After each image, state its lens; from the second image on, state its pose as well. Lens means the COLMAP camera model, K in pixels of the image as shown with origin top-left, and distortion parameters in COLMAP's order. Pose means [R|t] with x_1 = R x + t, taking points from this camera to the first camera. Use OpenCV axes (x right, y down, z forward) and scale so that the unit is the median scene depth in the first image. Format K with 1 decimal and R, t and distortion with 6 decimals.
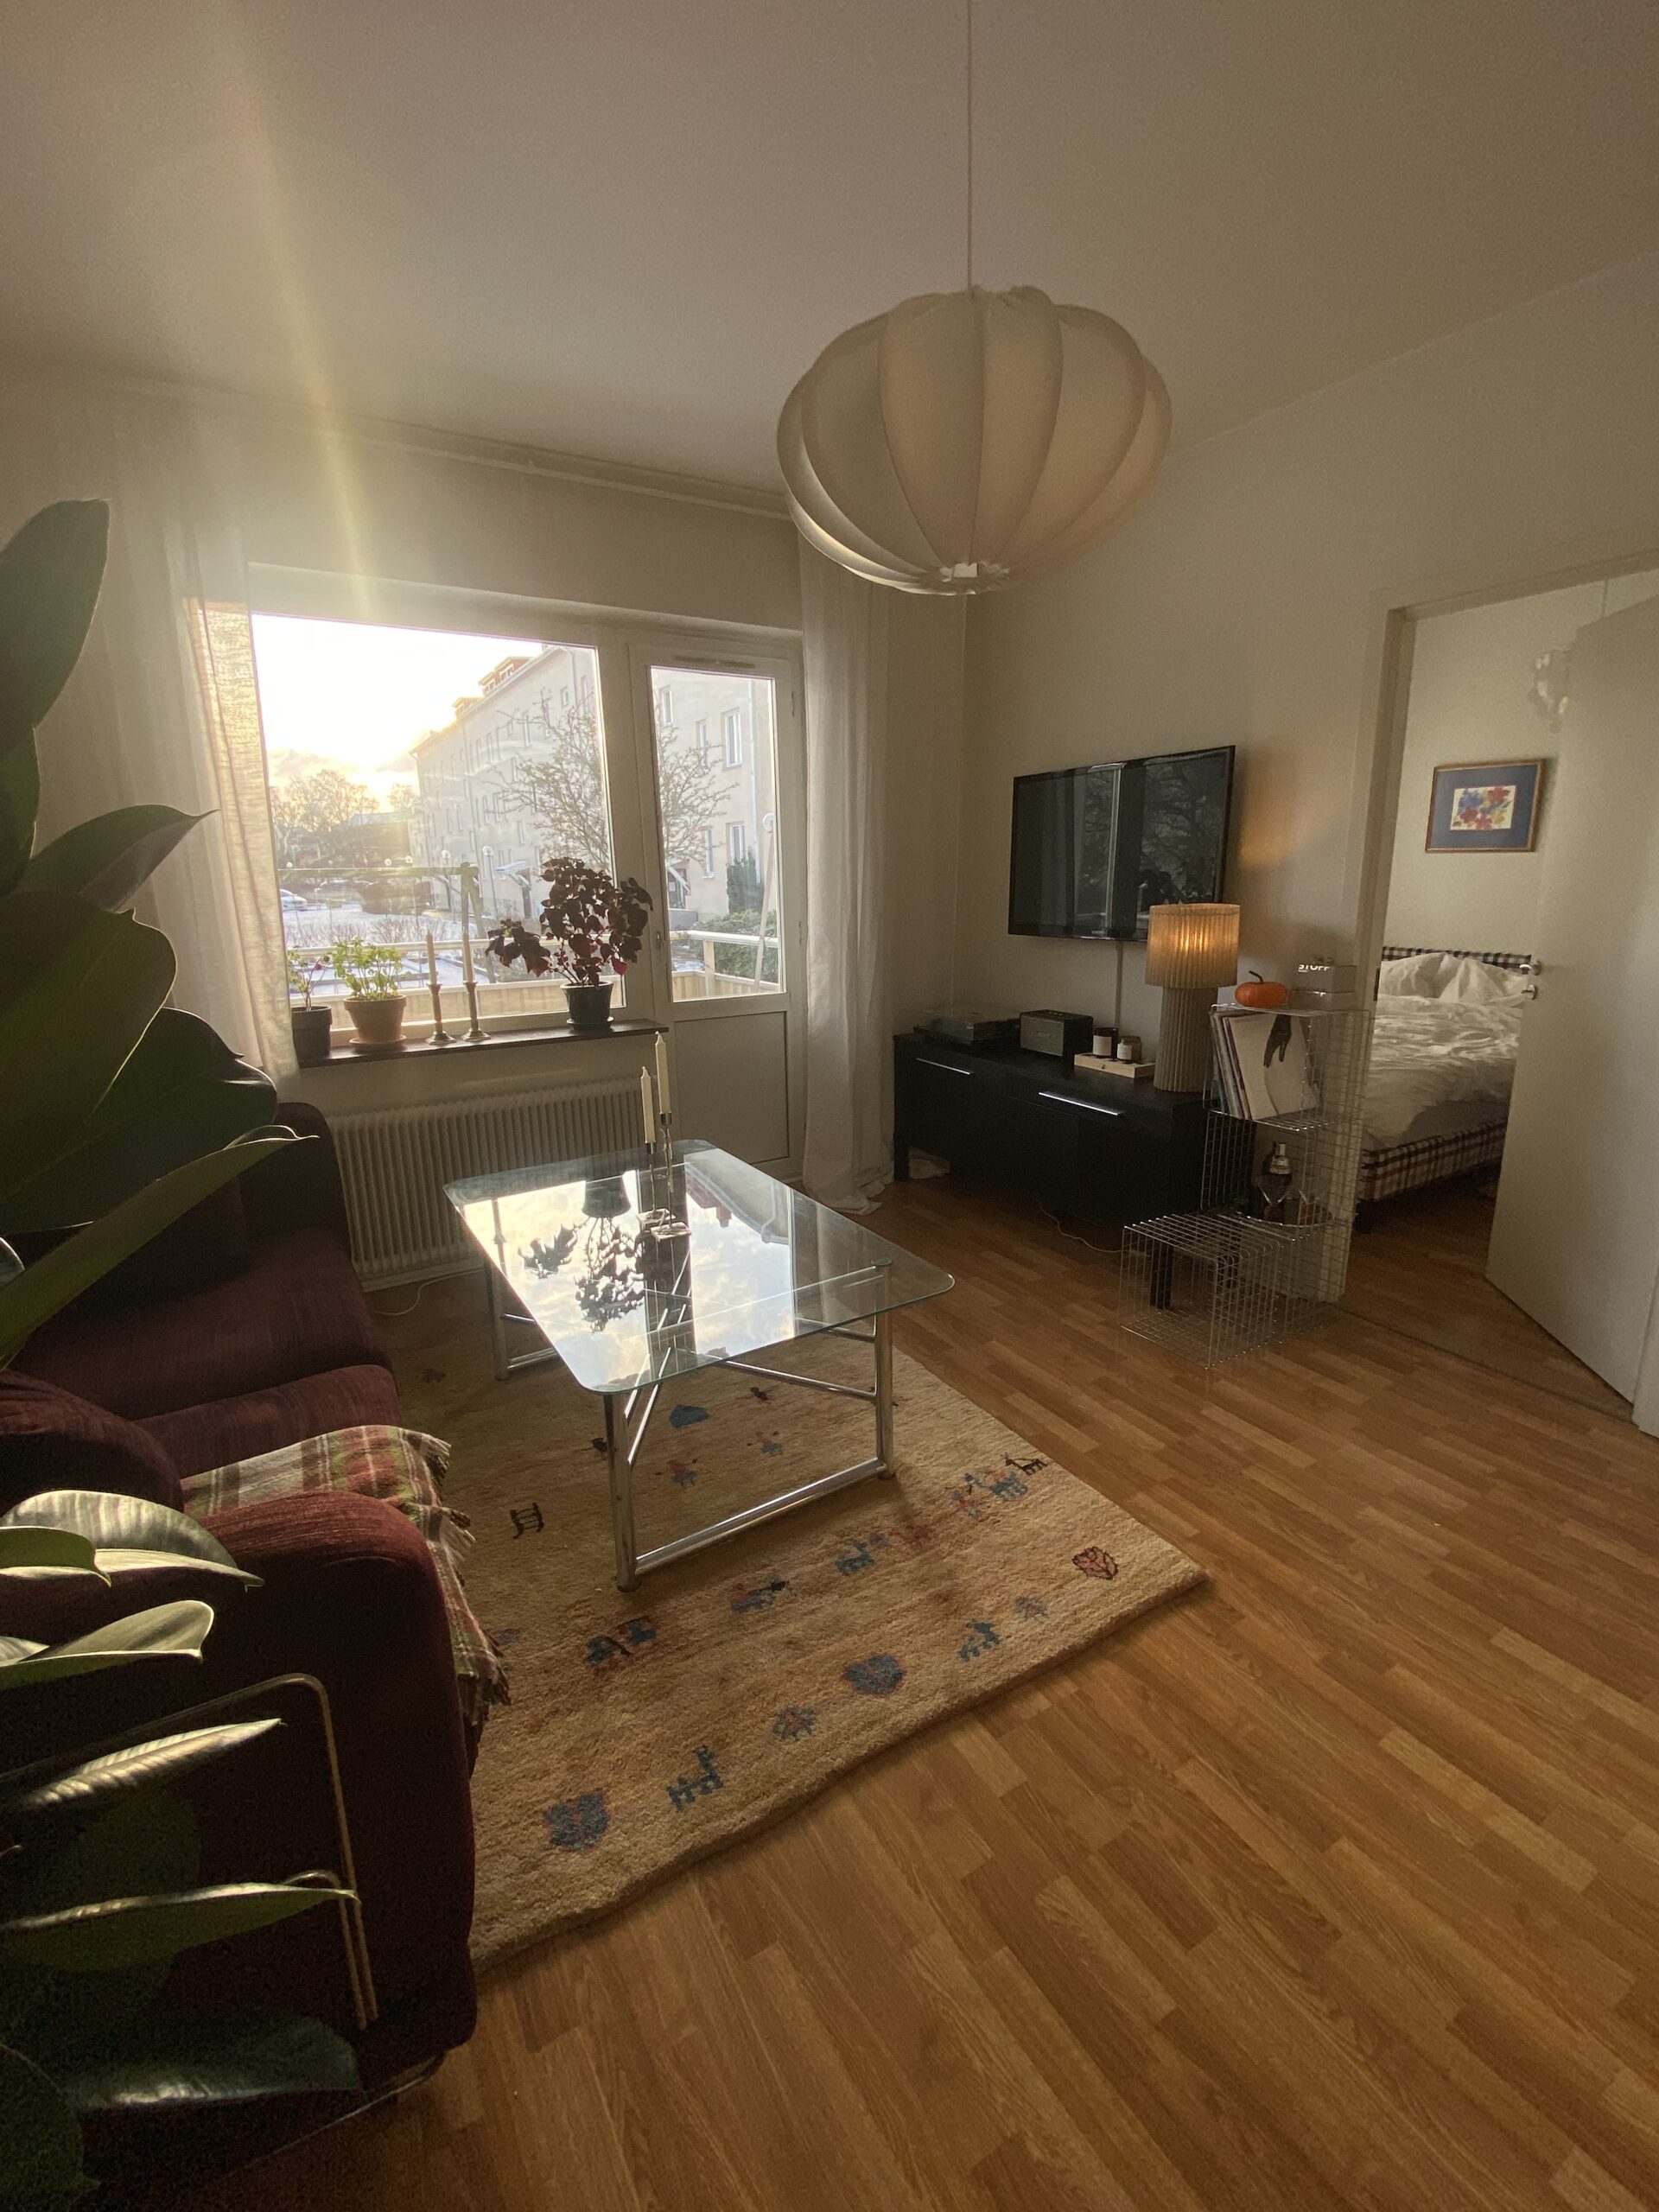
lens RADIAL K [[971.2, 0, 829.5], [0, 971.2, 1106.0], [0, 0, 1]] dist [-0.032971, 0.000062]
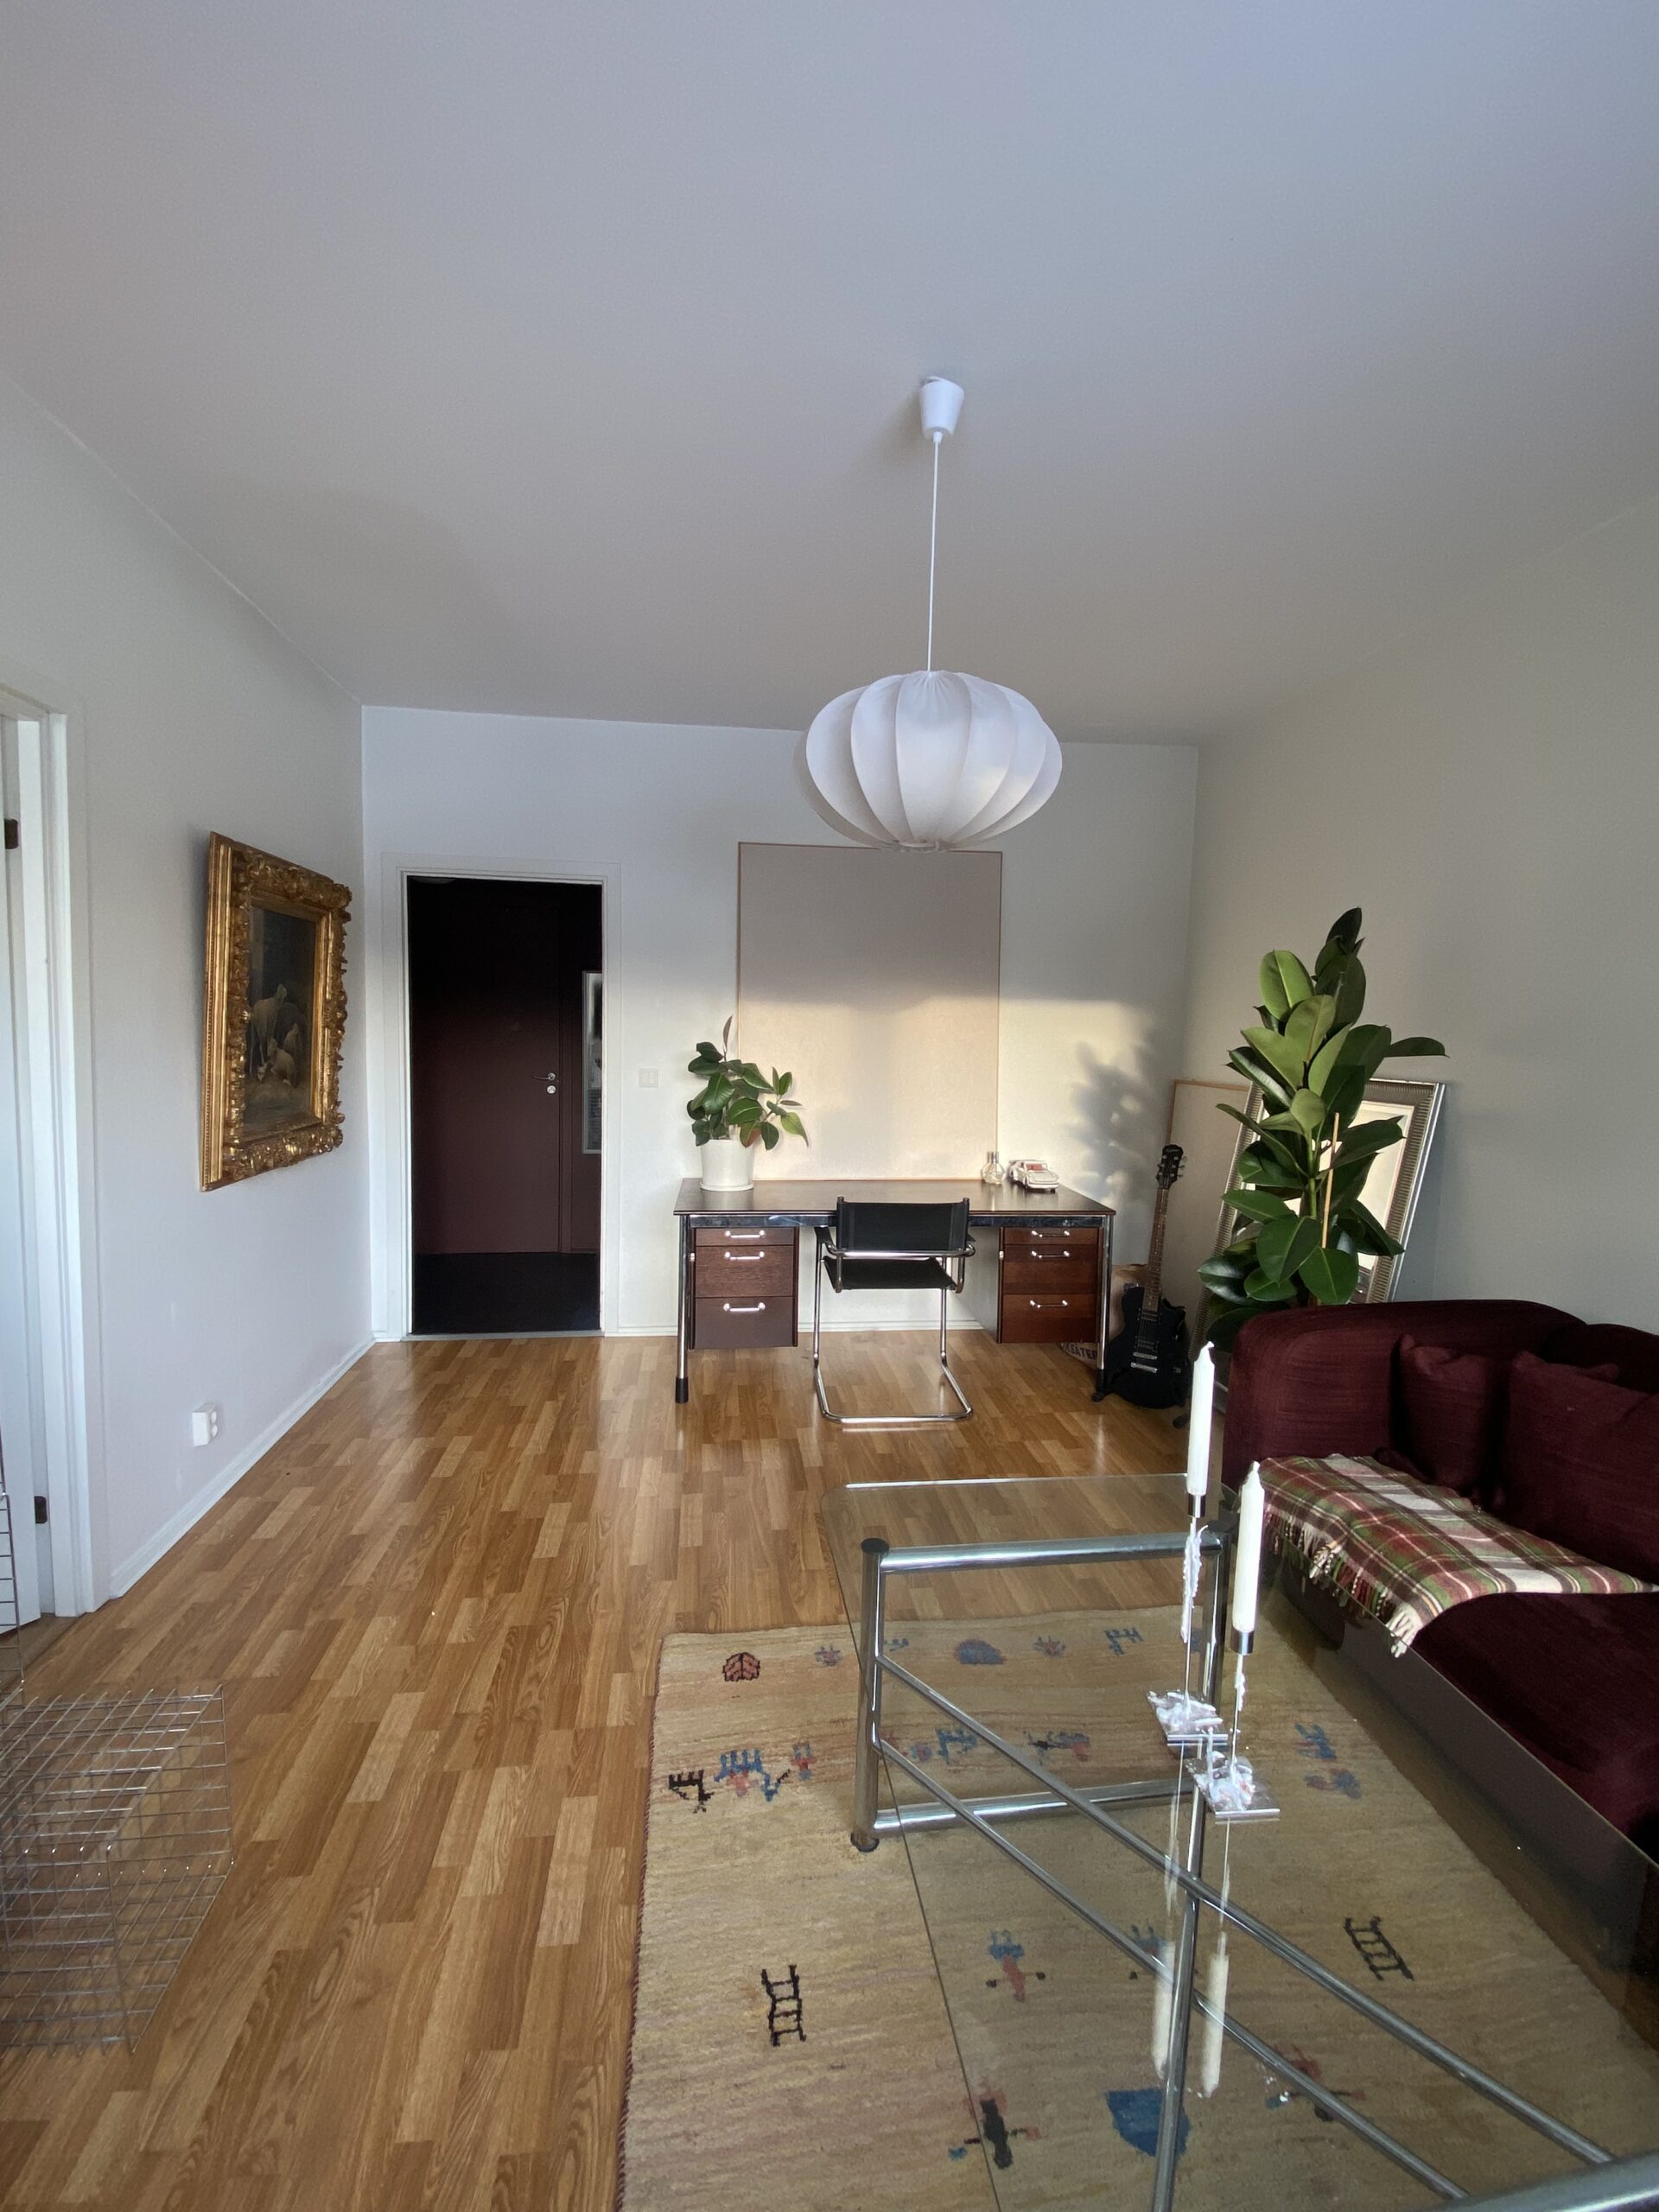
lens RADIAL K [[971.2, 0, 829.5], [0, 971.2, 1106.0], [0, 0, 1]] dist [-0.032971, 0.000062]
pose [[-0.919201, -0.023785, 0.393069, -0.188019], [0.094973, 0.955318, 0.279905, -0.354059], [-0.382163, 0.294620, -0.875871, 1.473924]]
